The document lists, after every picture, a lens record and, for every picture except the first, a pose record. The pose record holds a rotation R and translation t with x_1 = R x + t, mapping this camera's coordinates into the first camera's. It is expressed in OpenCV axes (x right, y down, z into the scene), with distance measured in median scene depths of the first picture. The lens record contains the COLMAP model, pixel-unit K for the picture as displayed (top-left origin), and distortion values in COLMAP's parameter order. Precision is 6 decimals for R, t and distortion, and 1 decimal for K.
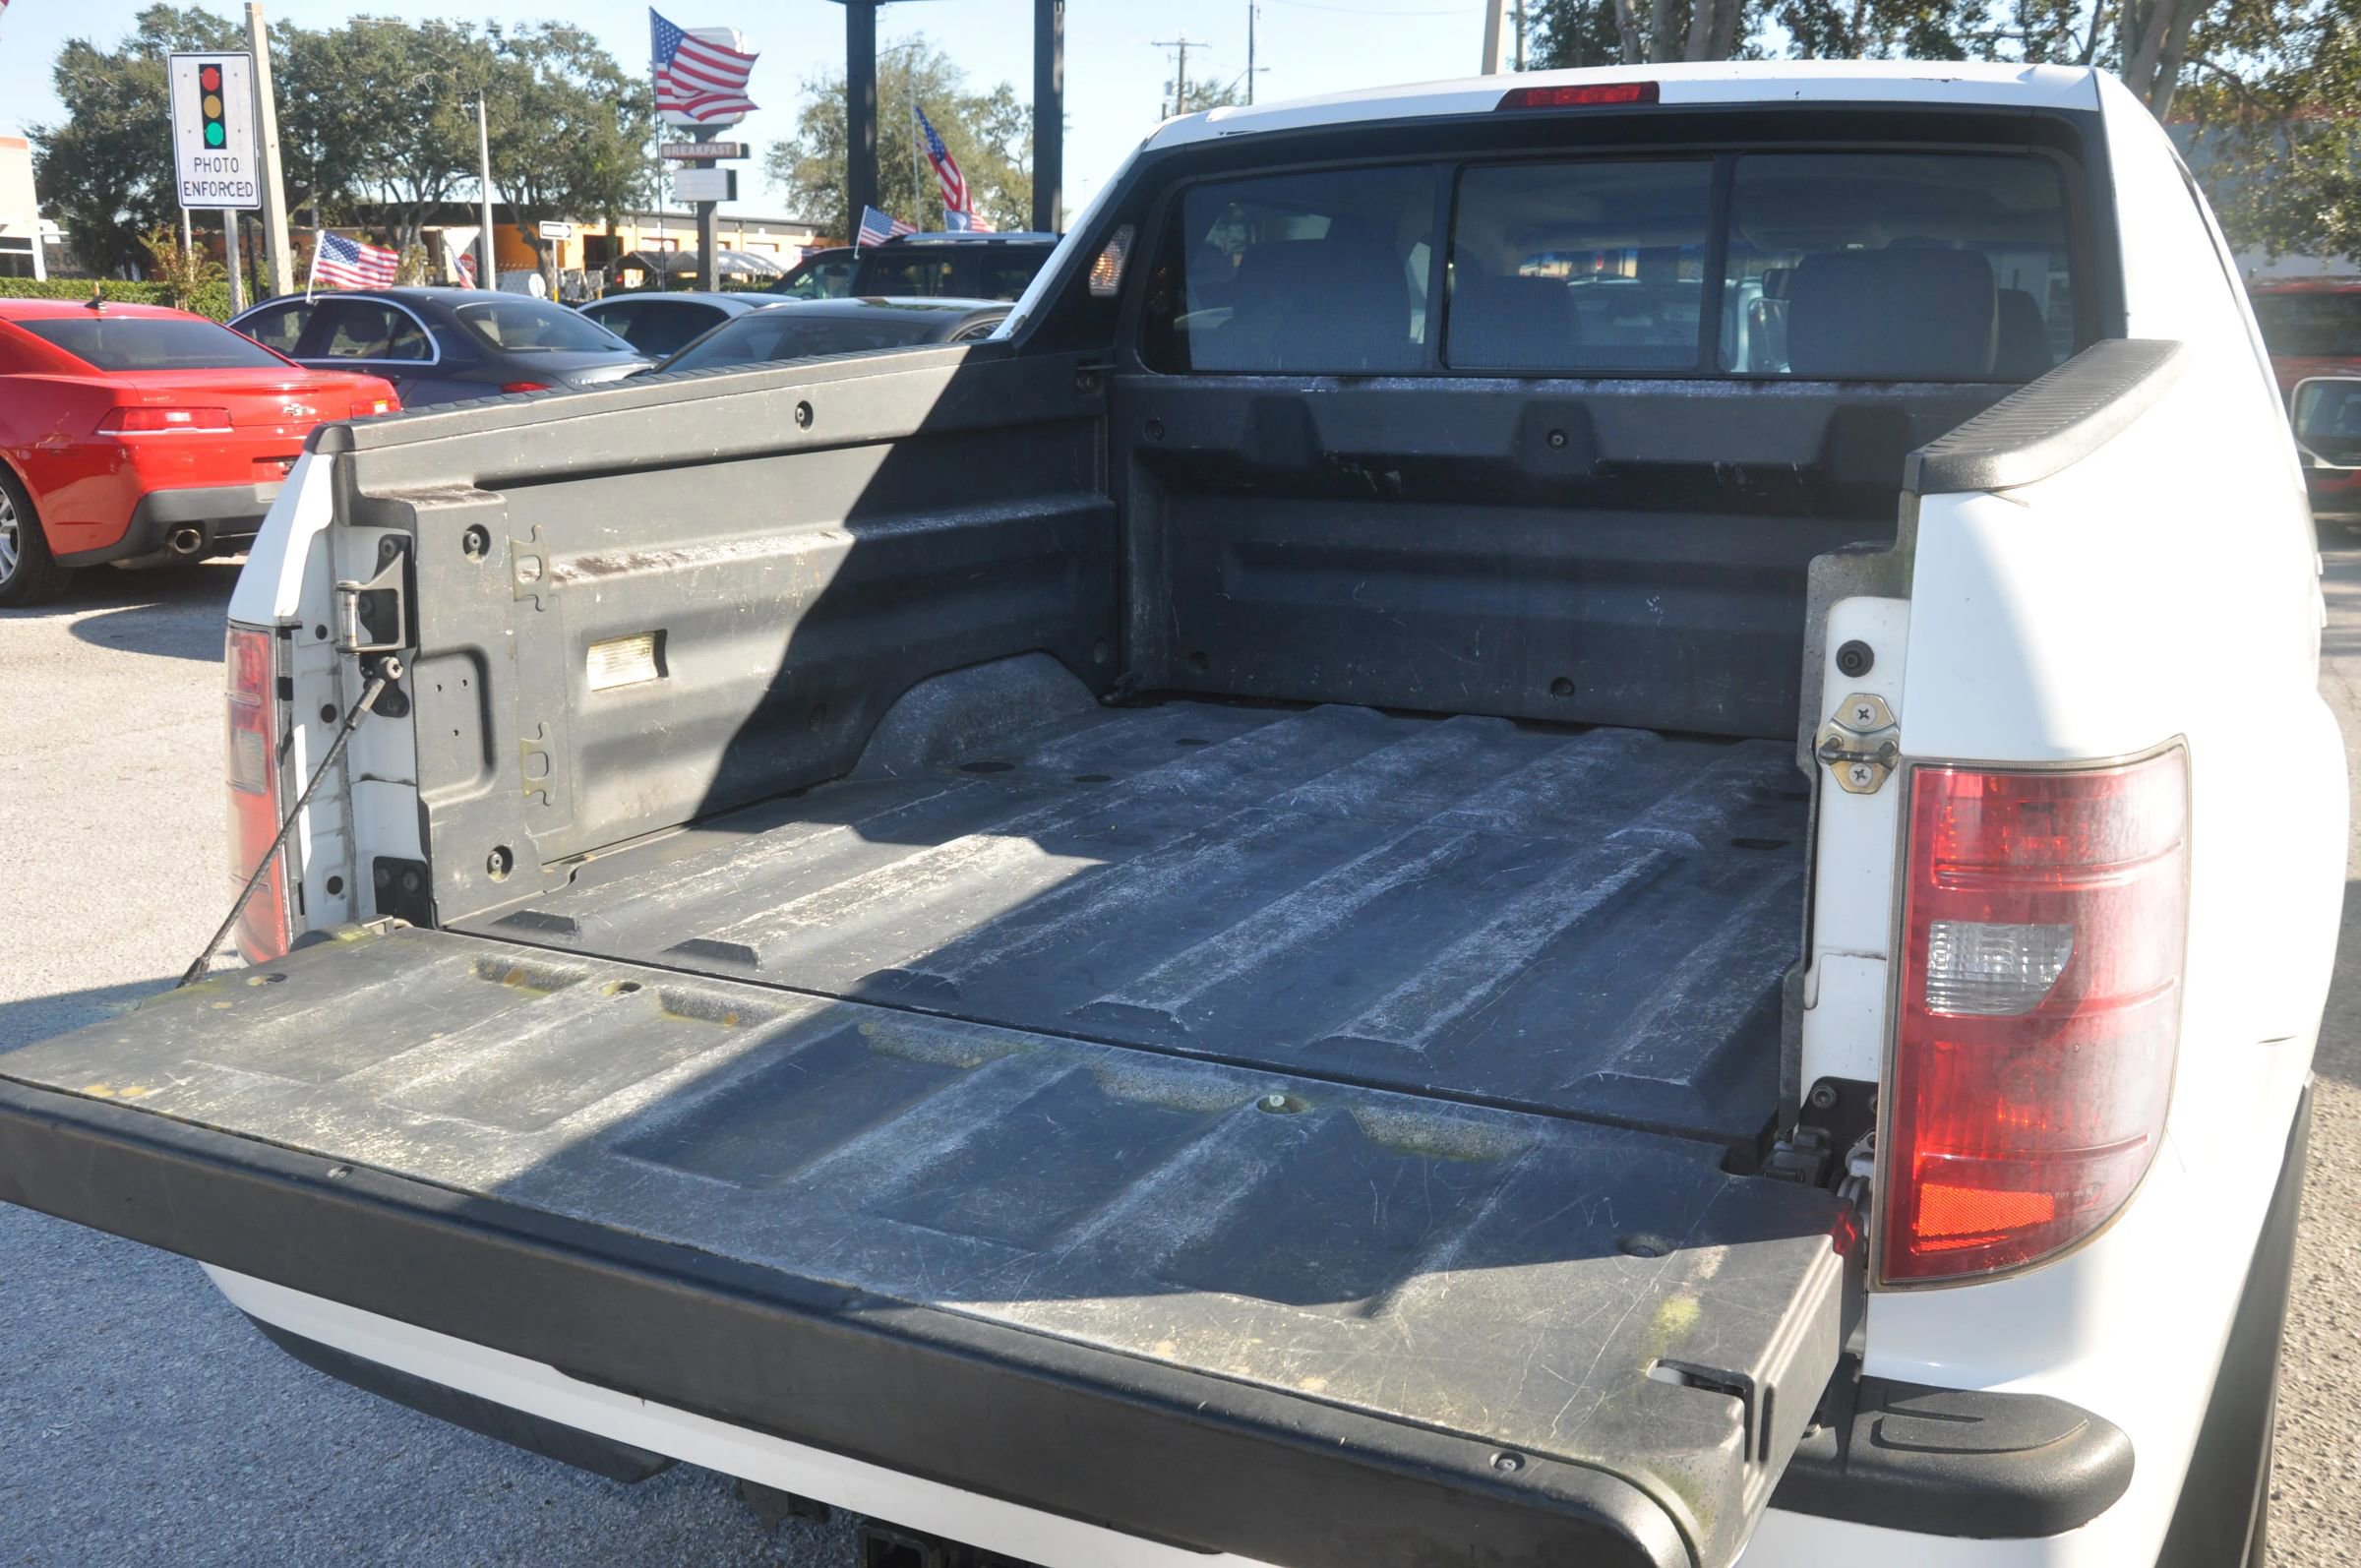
lens RADIAL K [[2140.9, 0, 1203.8], [0, 2140.9, 763.6], [0, 0, 1]] dist [0.004297, 0.000000]
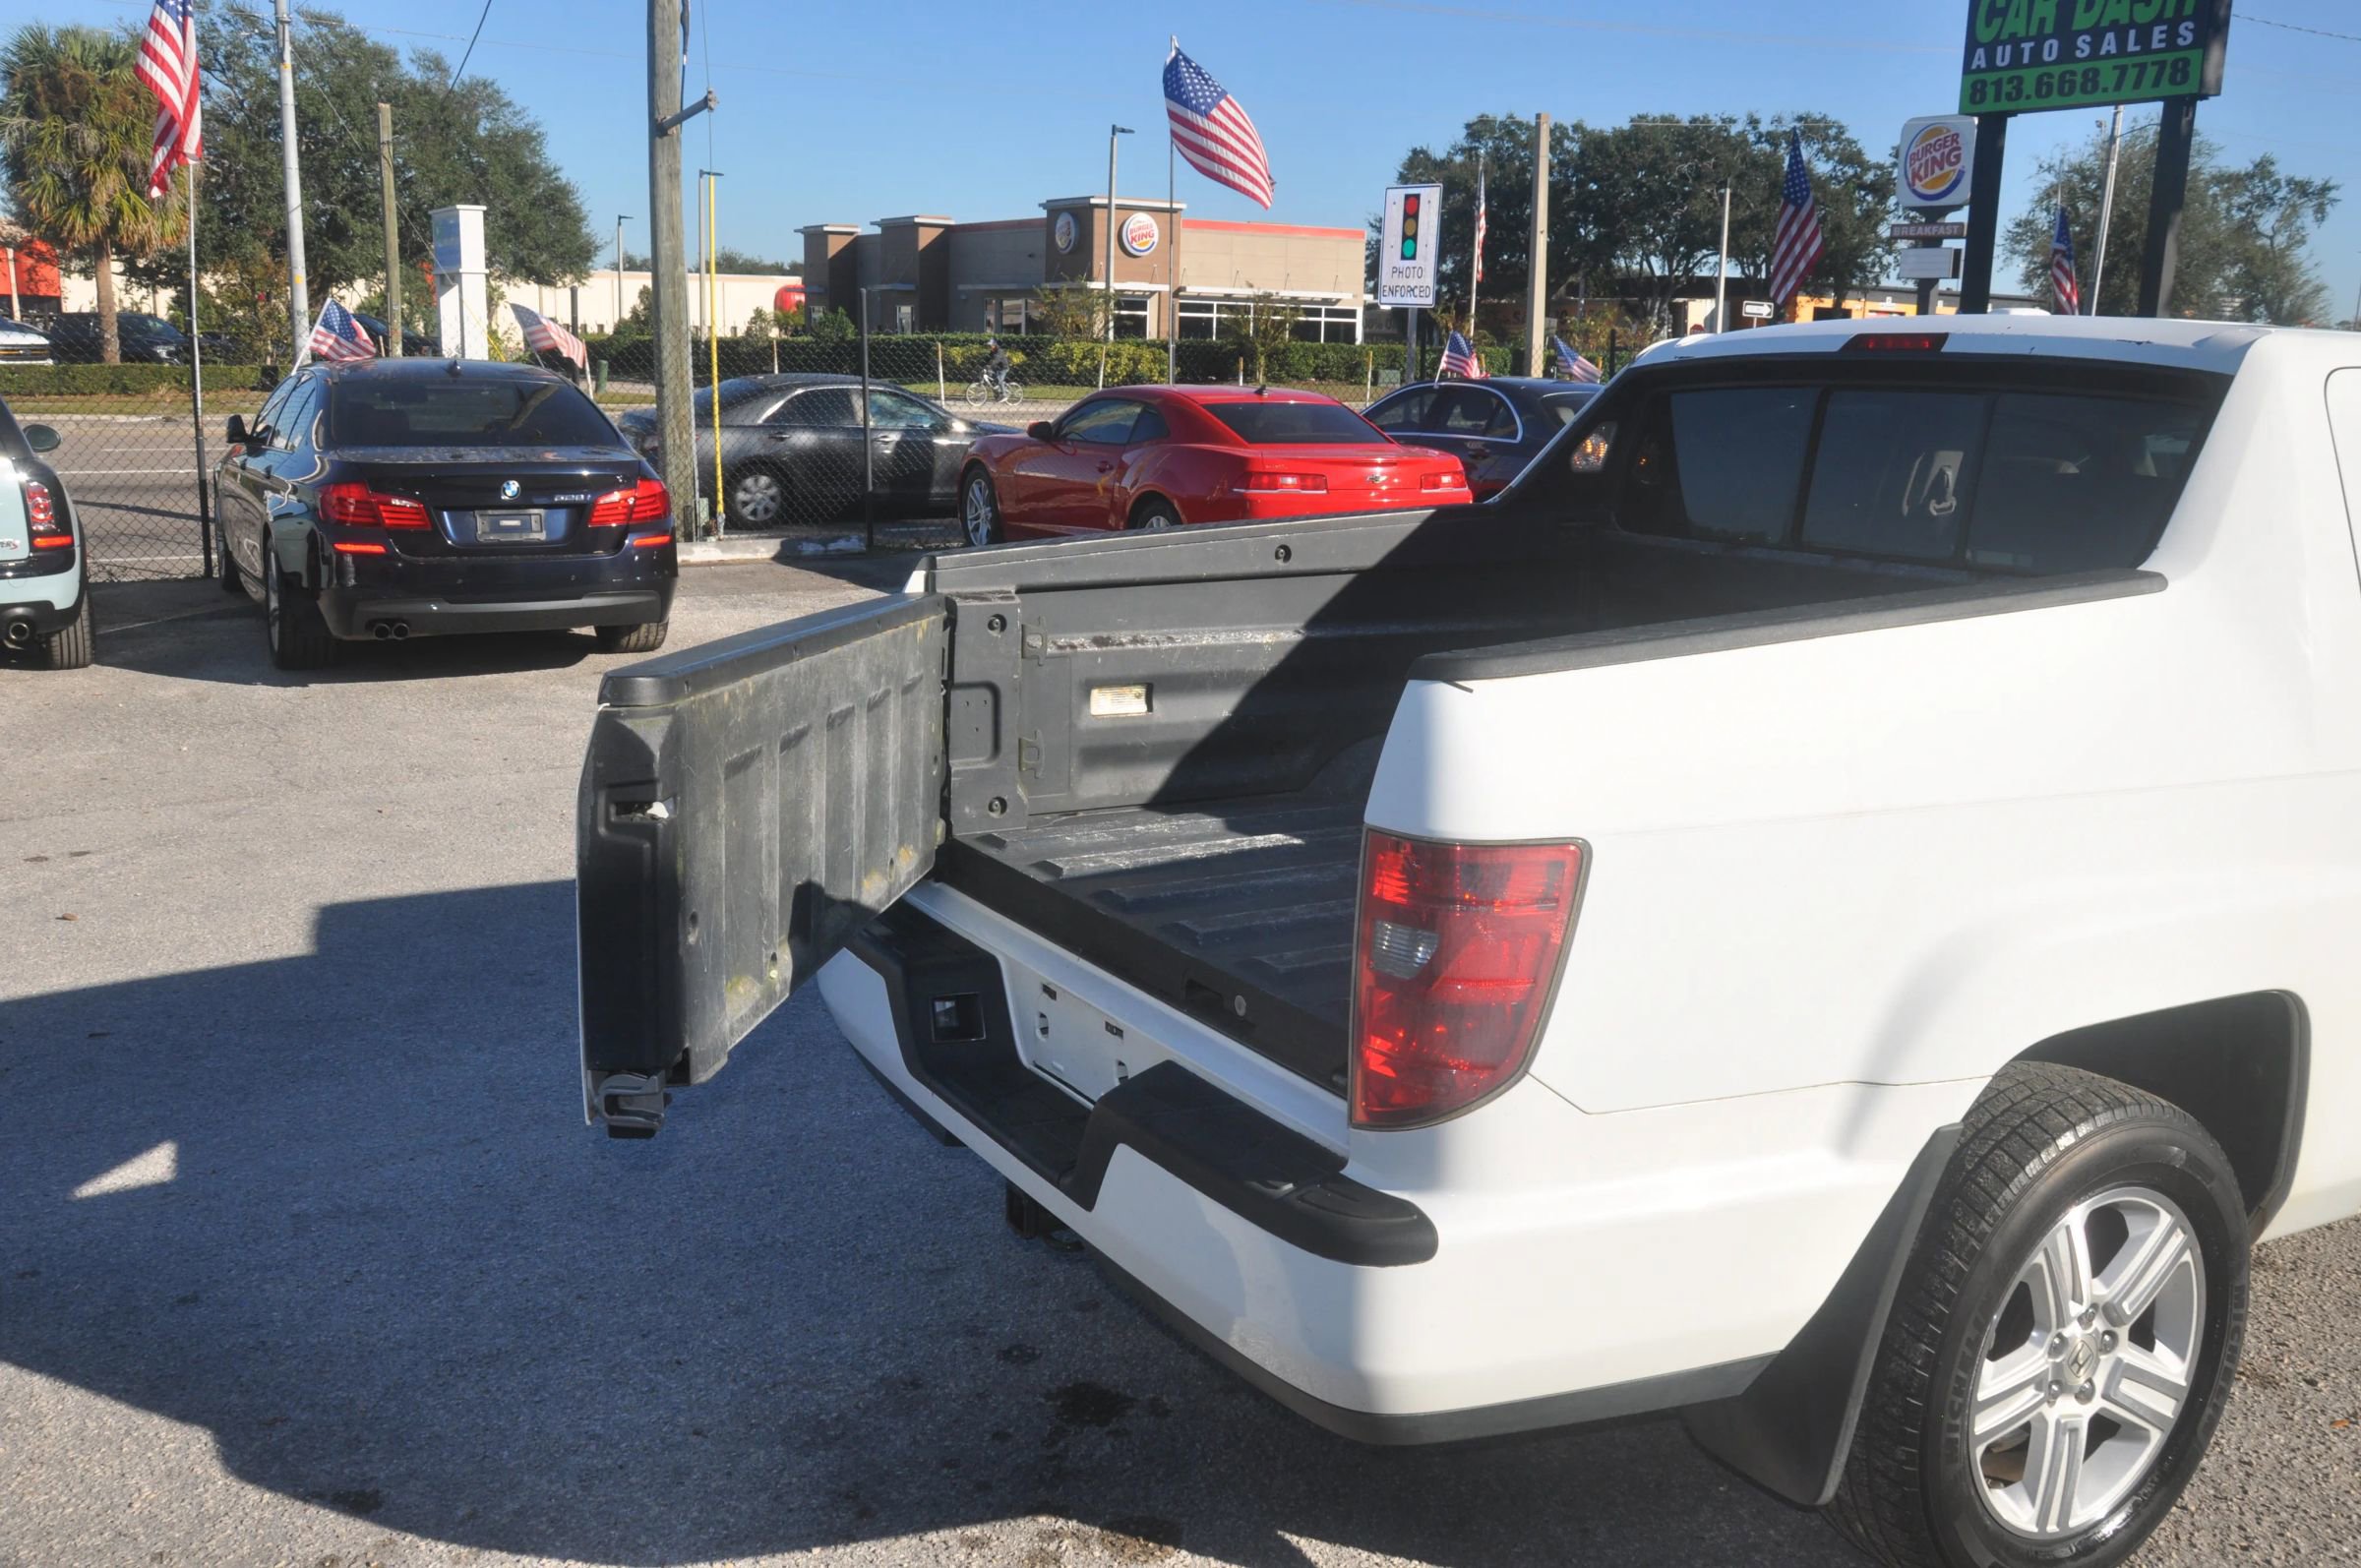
lens RADIAL K [[2050.3, 0, 1190.9], [0, 2050.3, 775.8], [0, 0, 1]] dist [-0.125359, 0.167583]
pose [[0.835760, 0.126142, -0.534409, 0.082534], [-0.131906, 0.990878, 0.027601, -0.005474], [0.533016, 0.047424, 0.844775, -0.038571]]
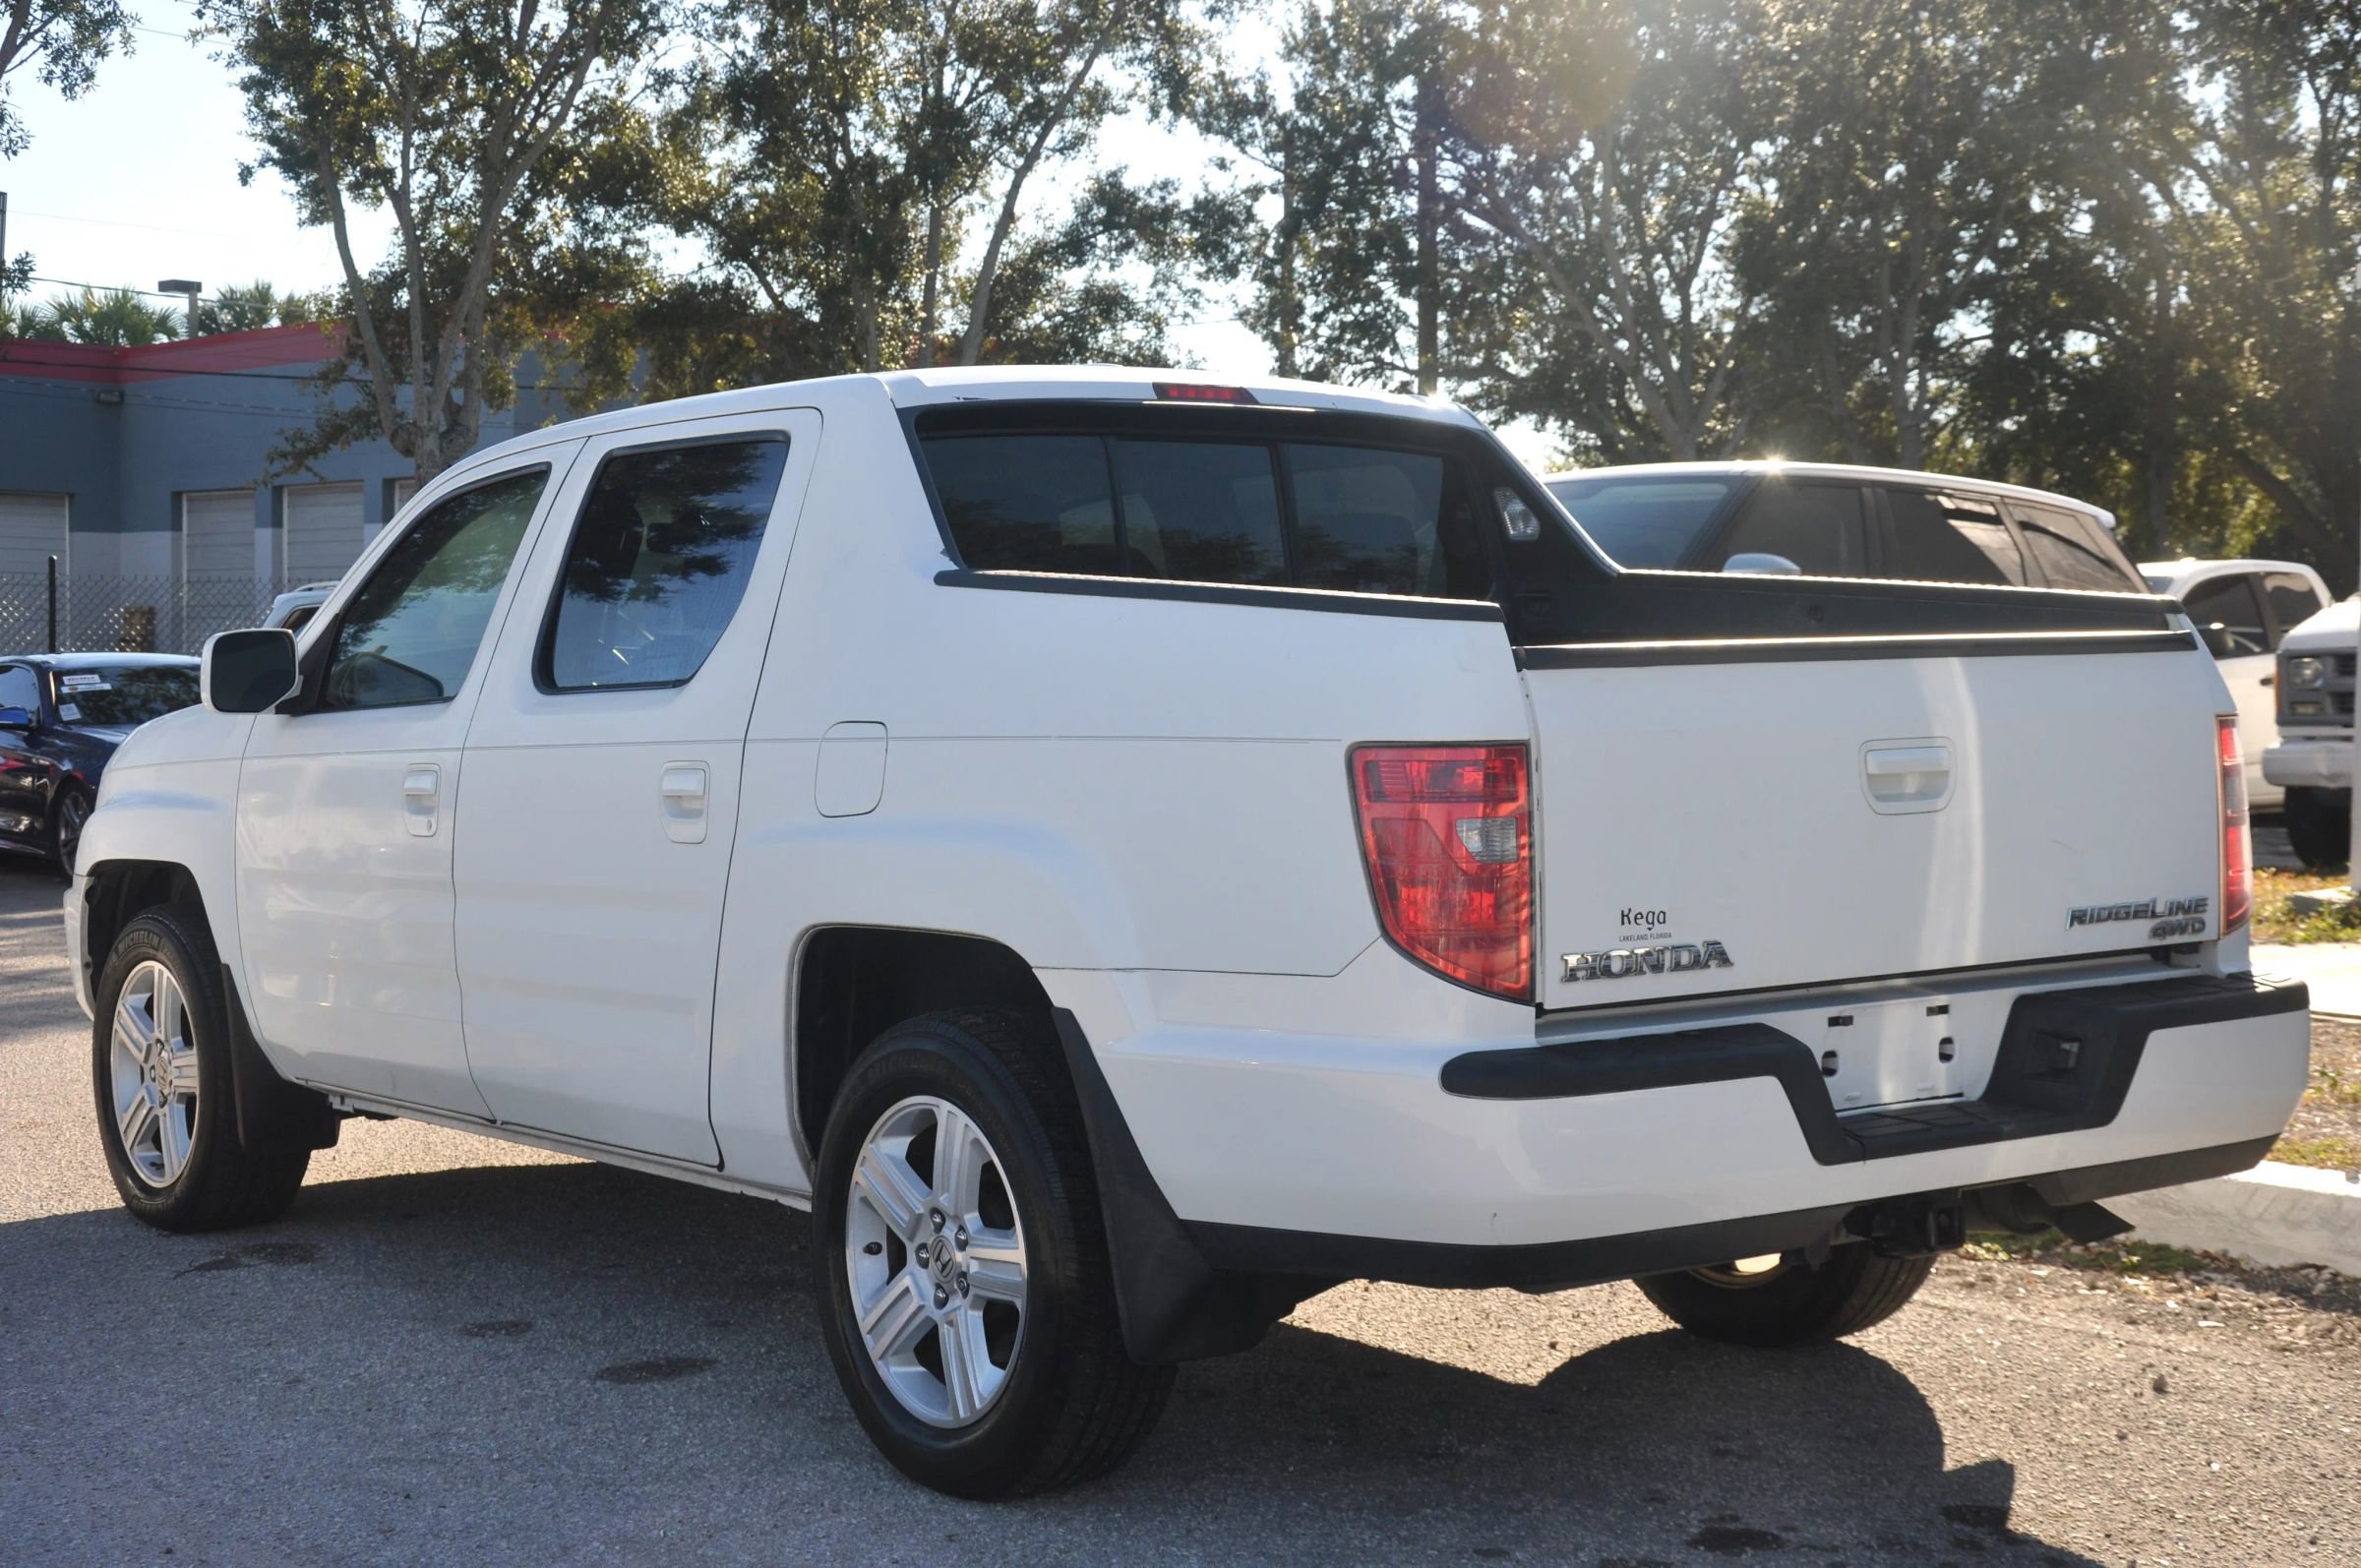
lens RADIAL K [[3501.6, 0, 1192.3], [0, 3501.6, 782.0], [0, 0, 1]] dist [0.219237, 0.000000]
pose [[0.428685, -0.038544, 0.902631, -0.294597], [0.185098, 0.981643, -0.045990, 0.003281], [-0.884290, 0.186790, 0.427950, 0.021650]]
